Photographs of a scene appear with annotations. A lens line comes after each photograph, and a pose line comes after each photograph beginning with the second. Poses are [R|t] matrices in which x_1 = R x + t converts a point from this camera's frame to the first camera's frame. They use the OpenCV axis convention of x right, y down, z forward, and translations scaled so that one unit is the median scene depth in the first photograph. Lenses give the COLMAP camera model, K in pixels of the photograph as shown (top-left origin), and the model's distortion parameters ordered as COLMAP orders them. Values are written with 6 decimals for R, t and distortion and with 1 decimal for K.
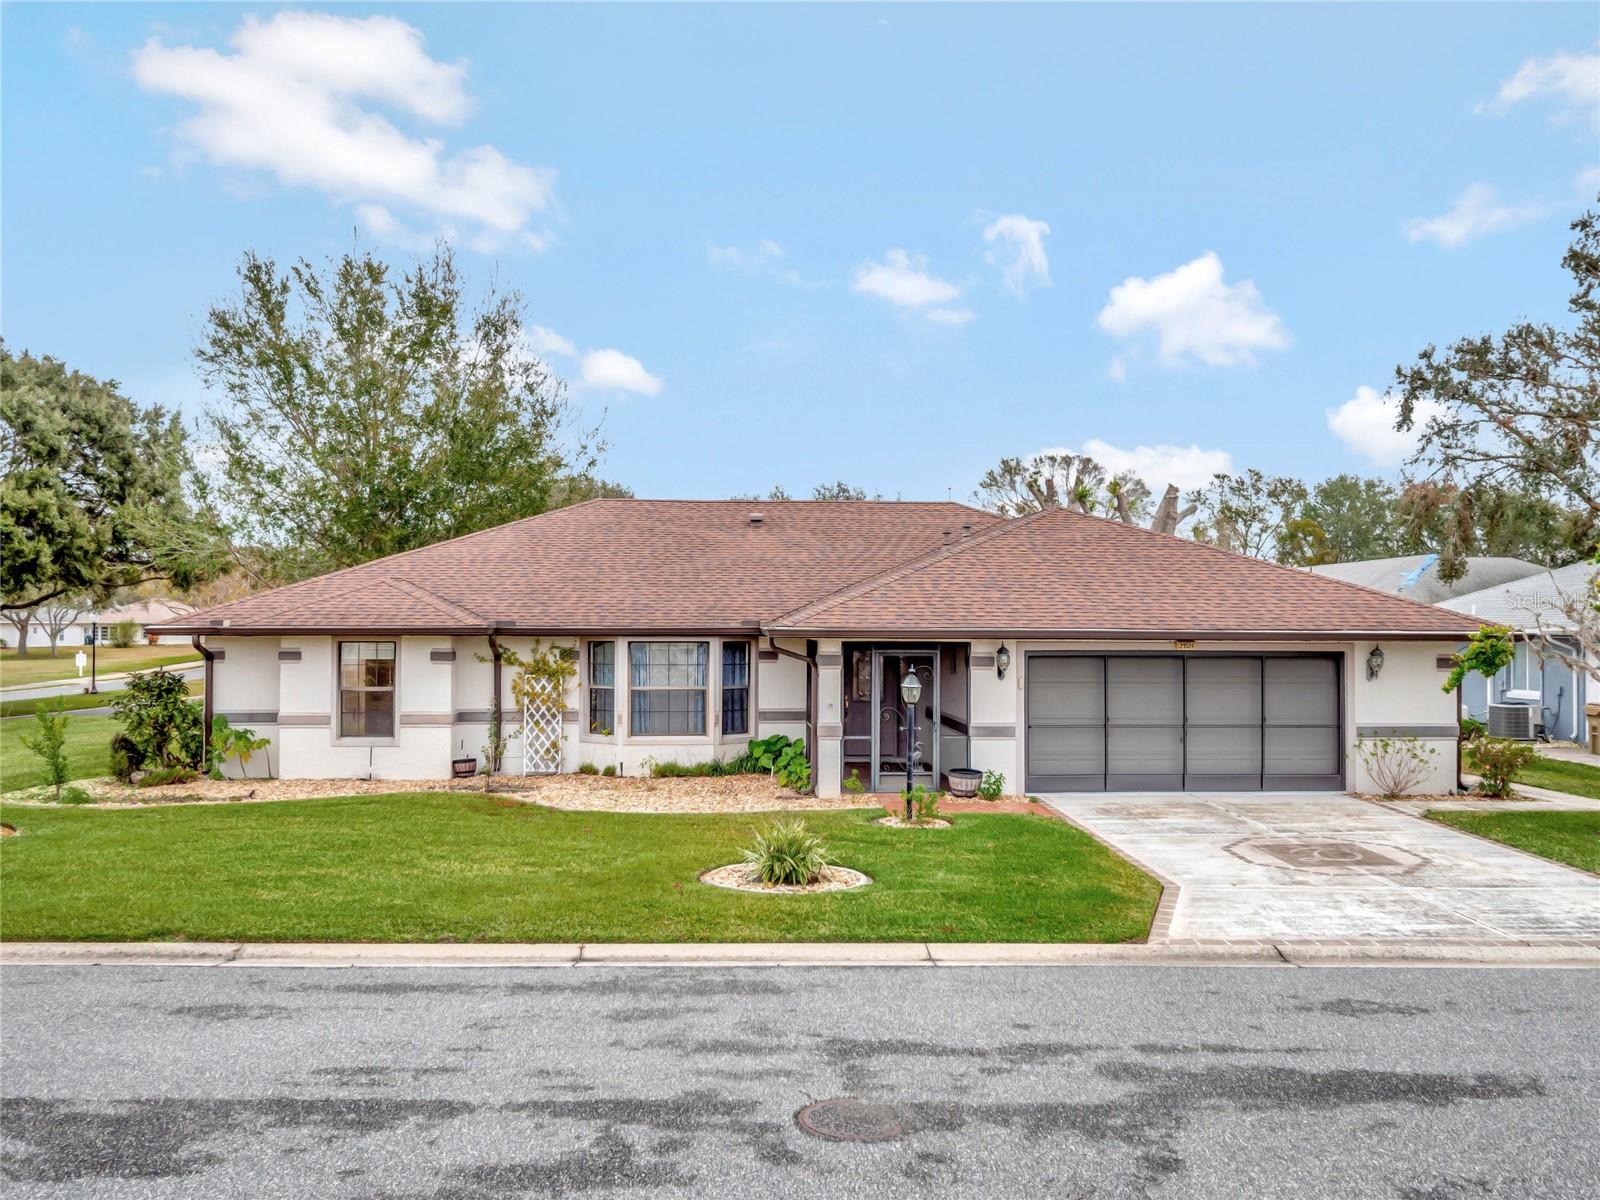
lens RADIAL K [[1338.8, 0, 800.5], [0, 1338.8, 605.6], [0, 0, 1]] dist [-0.001412, 0.004735]
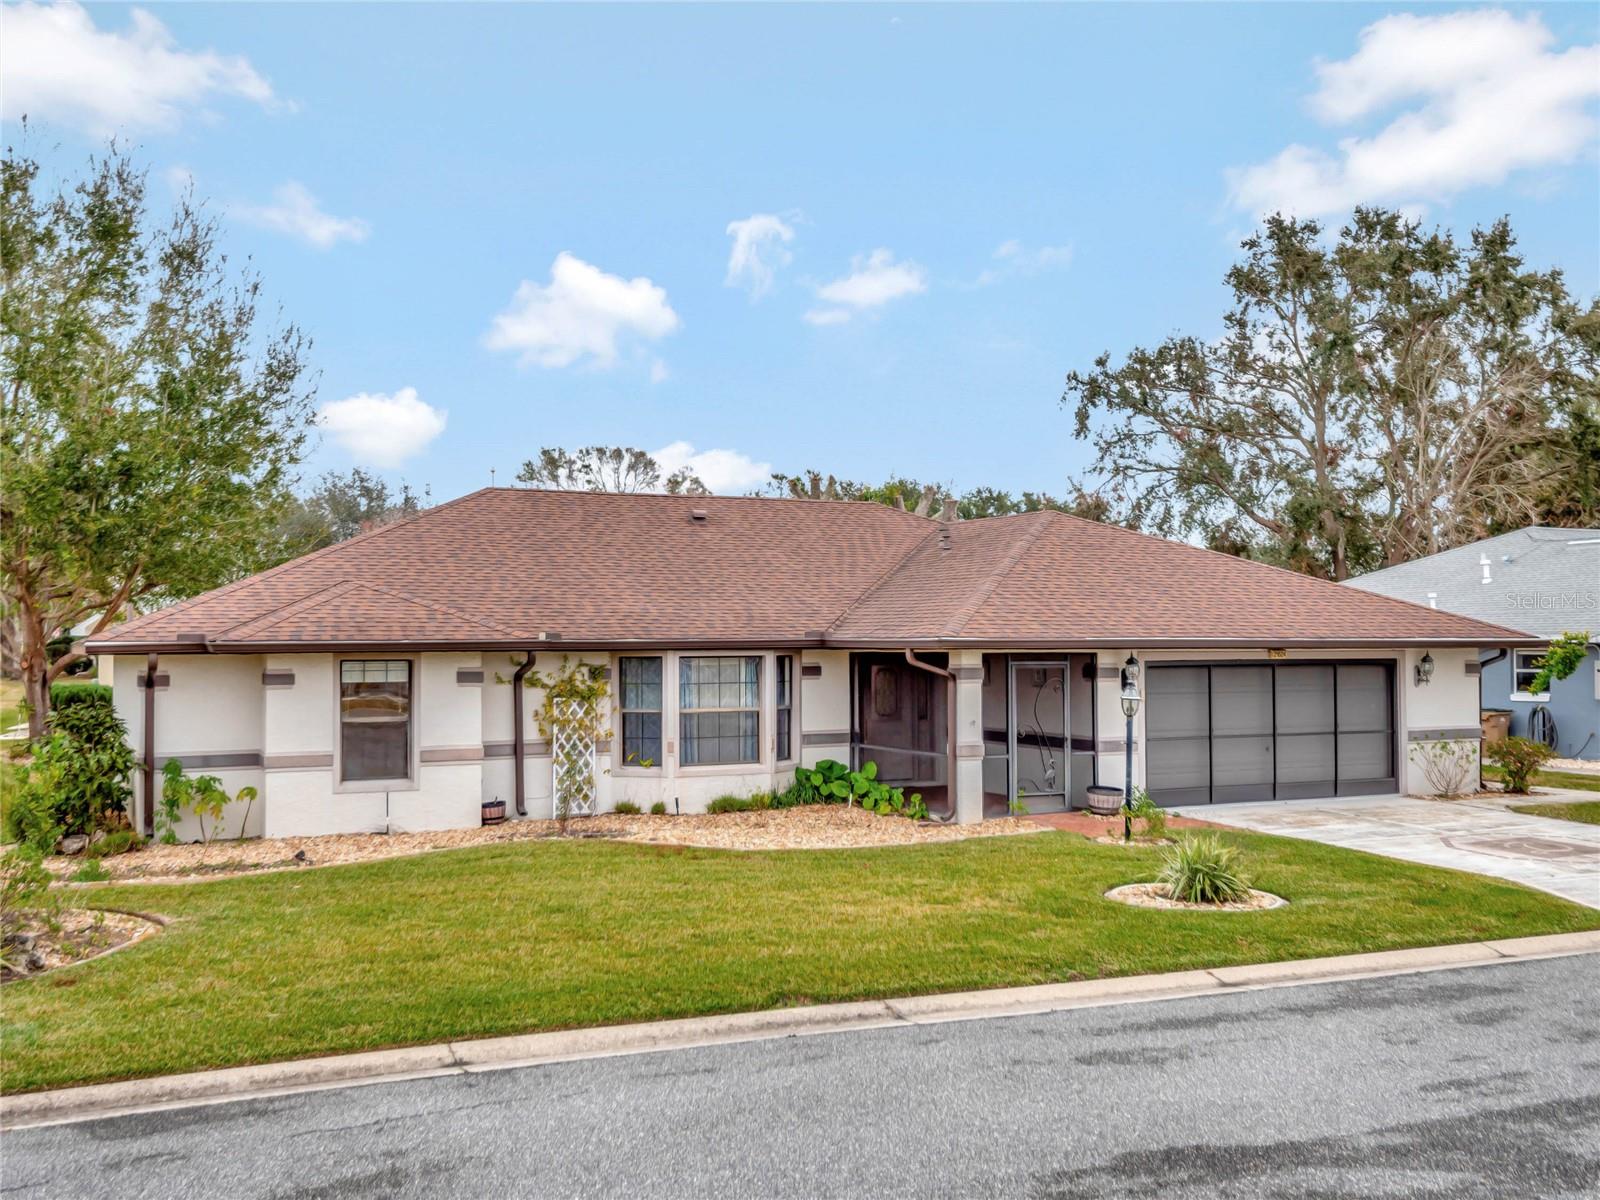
lens RADIAL K [[1566.2, 0, 798.8], [0, 1566.2, 600.0], [0, 0, 1]] dist [0.044719, 0.000000]
pose [[0.928681, 0.003028, 0.370868, -0.431132], [0.001680, 0.999922, -0.012370, 0.003086], [-0.370876, 0.012110, 0.928603, 0.037257]]
